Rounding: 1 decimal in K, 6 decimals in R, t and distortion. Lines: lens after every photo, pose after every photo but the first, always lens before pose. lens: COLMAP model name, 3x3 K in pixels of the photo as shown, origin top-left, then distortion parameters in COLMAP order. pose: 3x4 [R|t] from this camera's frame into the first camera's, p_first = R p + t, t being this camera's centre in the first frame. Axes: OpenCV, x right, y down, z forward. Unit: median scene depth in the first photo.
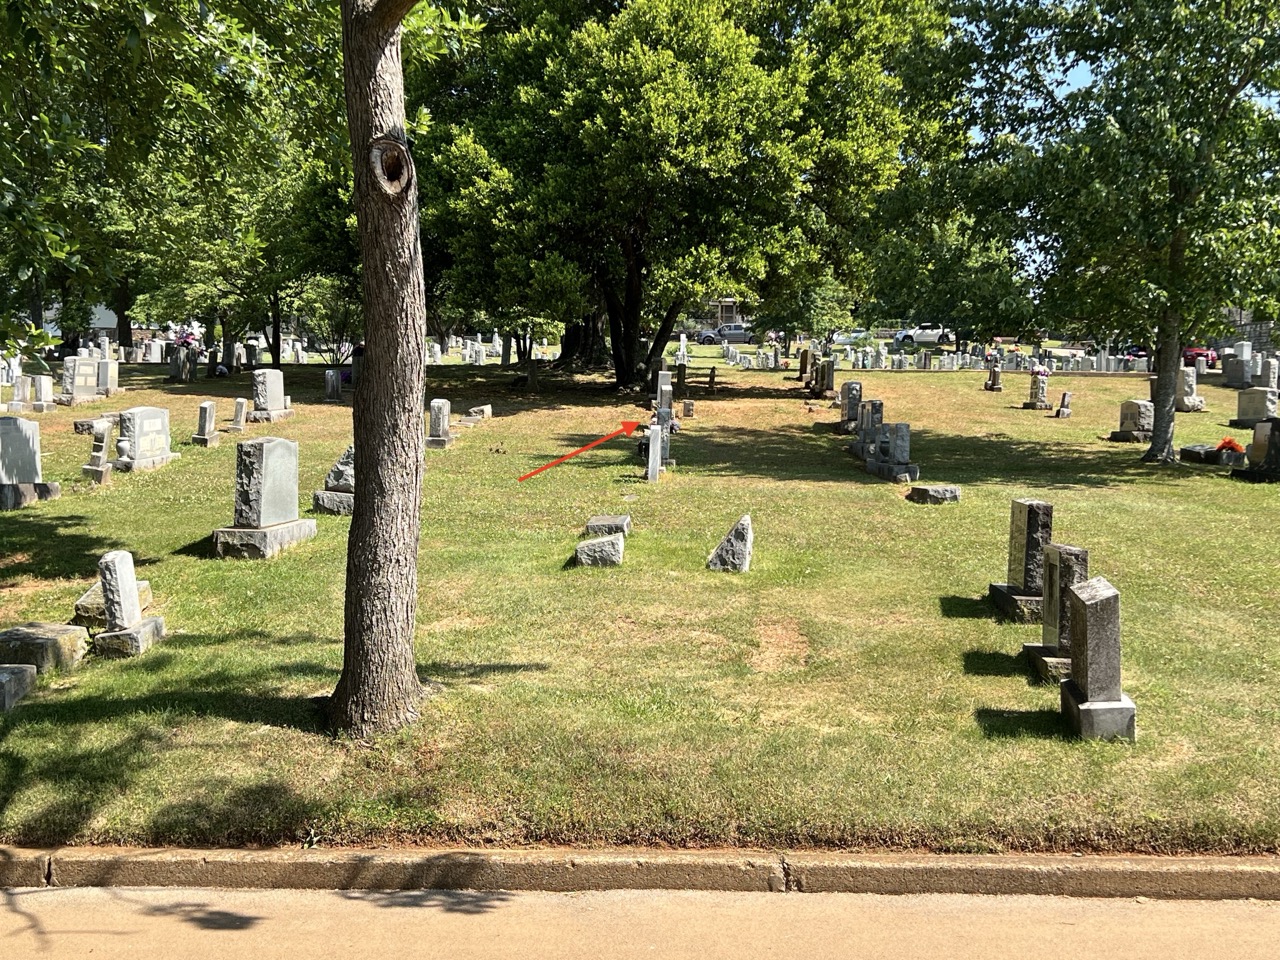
lens RADIAL K [[1505.5, 0, 640.0], [0, 1505.5, 480.0], [0, 0, 1]] dist [0.177196, -0.540863]
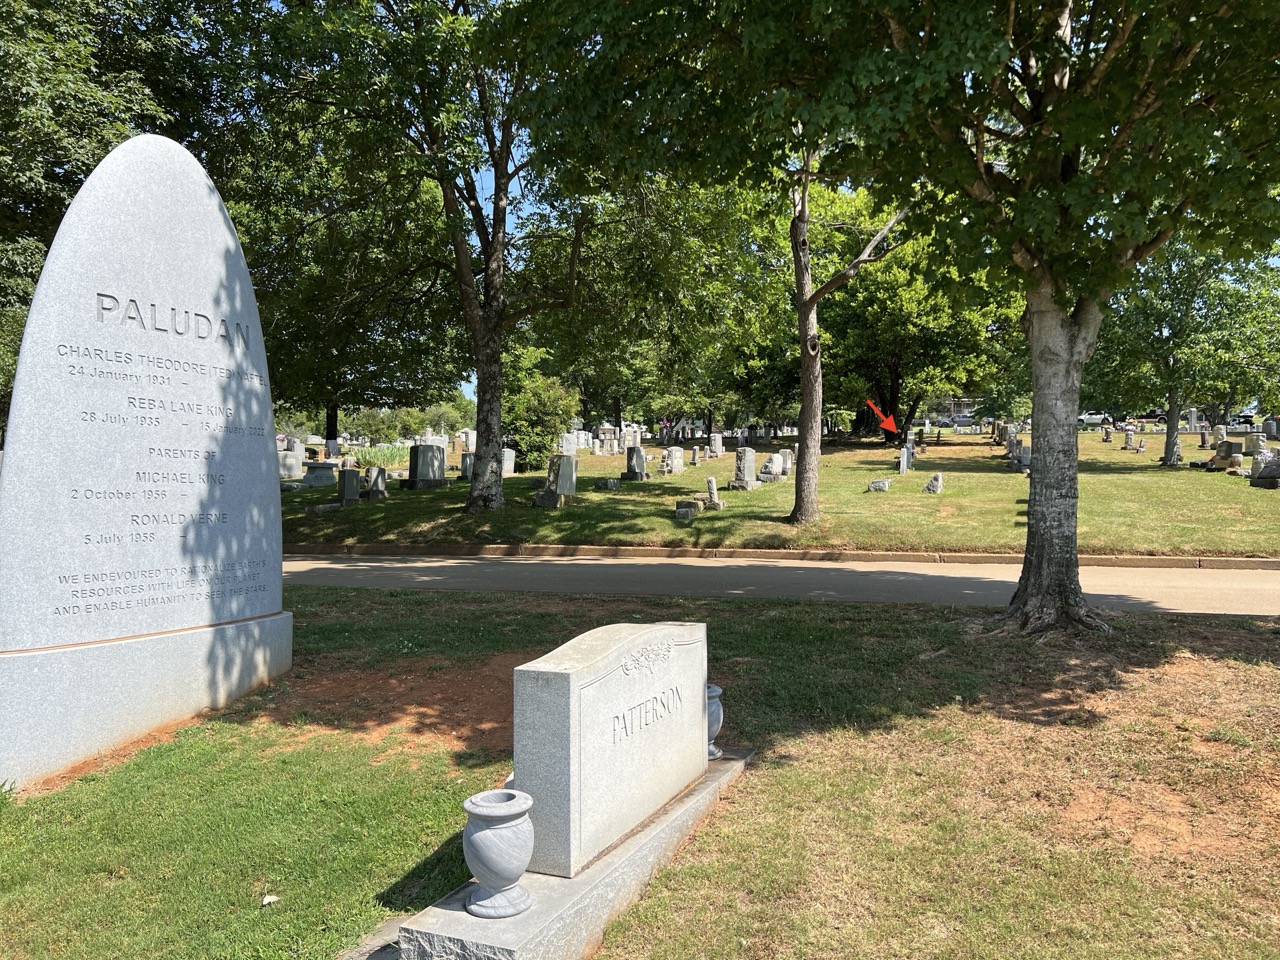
lens RADIAL K [[884.4, 0, 640.0], [0, 884.4, 480.0], [0, 0, 1]] dist [0.069261, -0.175149]
pose [[0.959618, -0.004547, -0.281268, 0.003524], [-0.005143, 0.999419, -0.033704, 0.033648], [0.281258, 0.033789, 0.959037, -0.211363]]
